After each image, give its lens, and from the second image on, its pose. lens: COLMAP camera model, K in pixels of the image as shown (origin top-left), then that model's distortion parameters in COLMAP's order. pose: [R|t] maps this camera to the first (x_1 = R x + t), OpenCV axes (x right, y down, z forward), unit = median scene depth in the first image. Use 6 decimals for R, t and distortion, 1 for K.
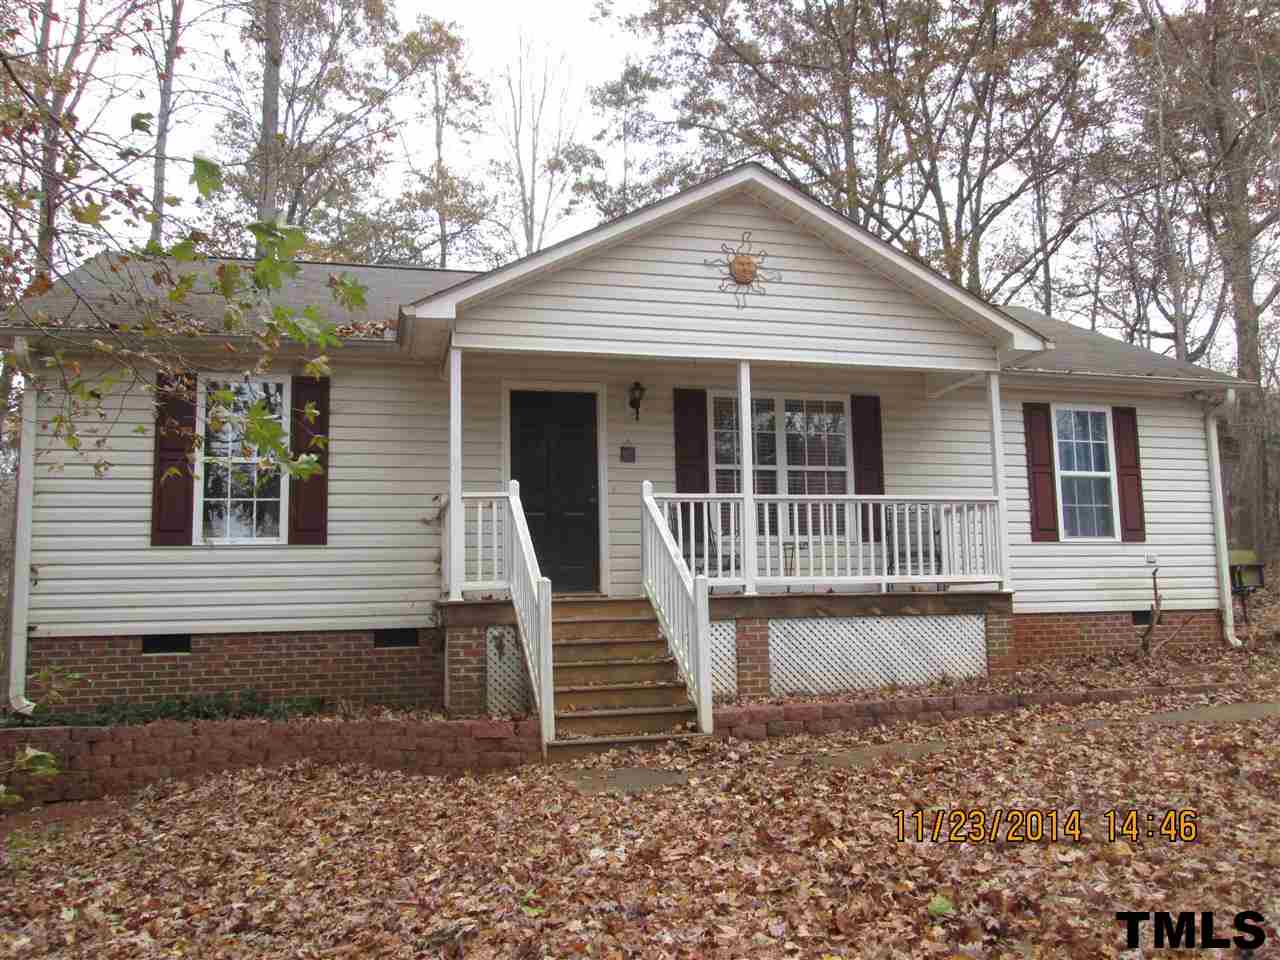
lens RADIAL K [[1065.4, 0, 640.0], [0, 1065.4, 480.0], [0, 0, 1]] dist [-0.047557, 0.015737]
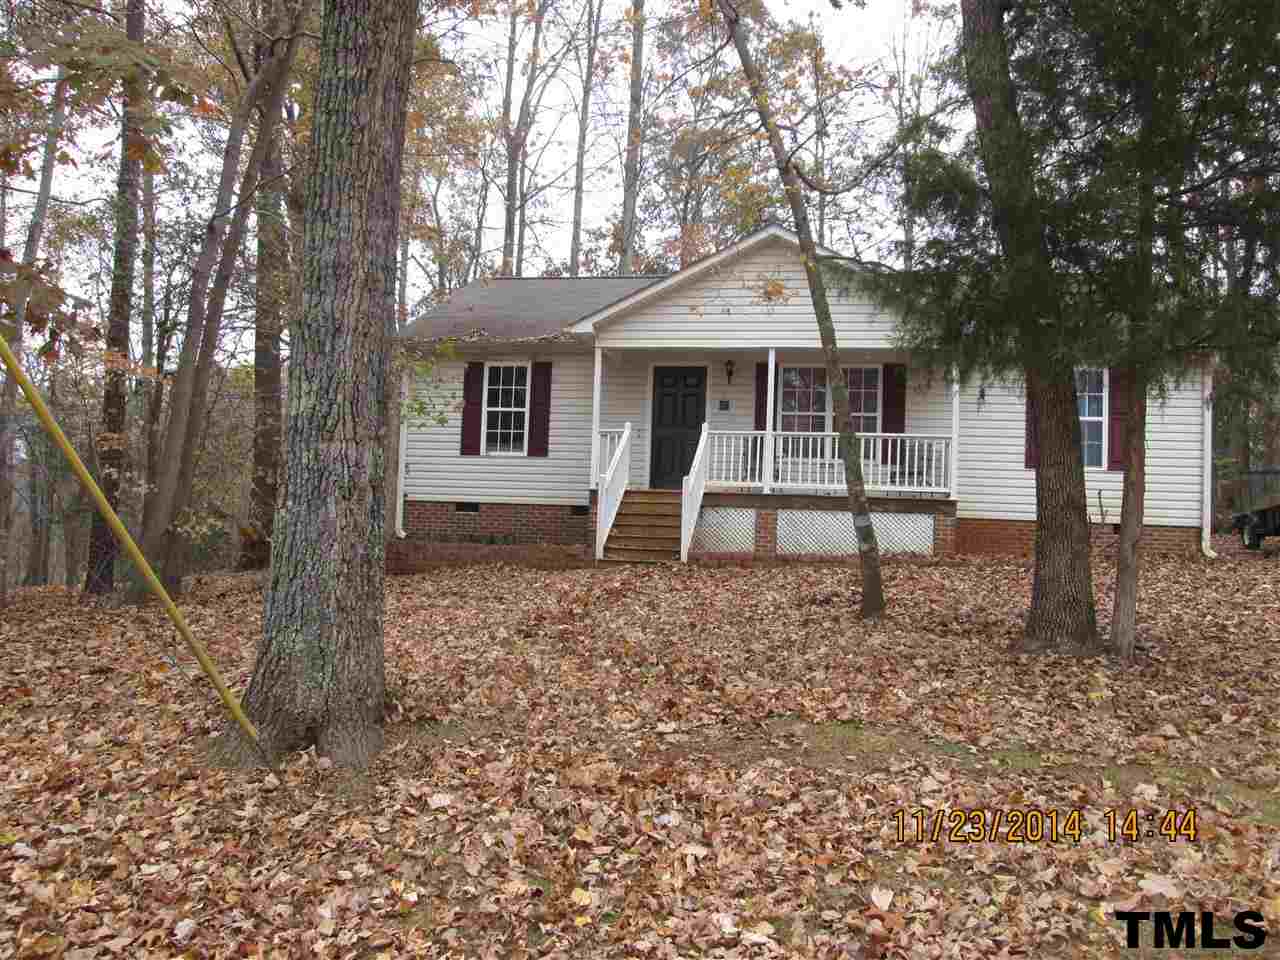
lens RADIAL K [[1065.4, 0, 640.0], [0, 1065.4, 480.0], [0, 0, 1]] dist [-0.047557, 0.015737]
pose [[0.893715, 0.032000, -0.447492, 0.608759], [-0.001755, 0.997695, 0.067841, -0.021116], [0.448631, -0.059845, 0.891711, -0.501443]]
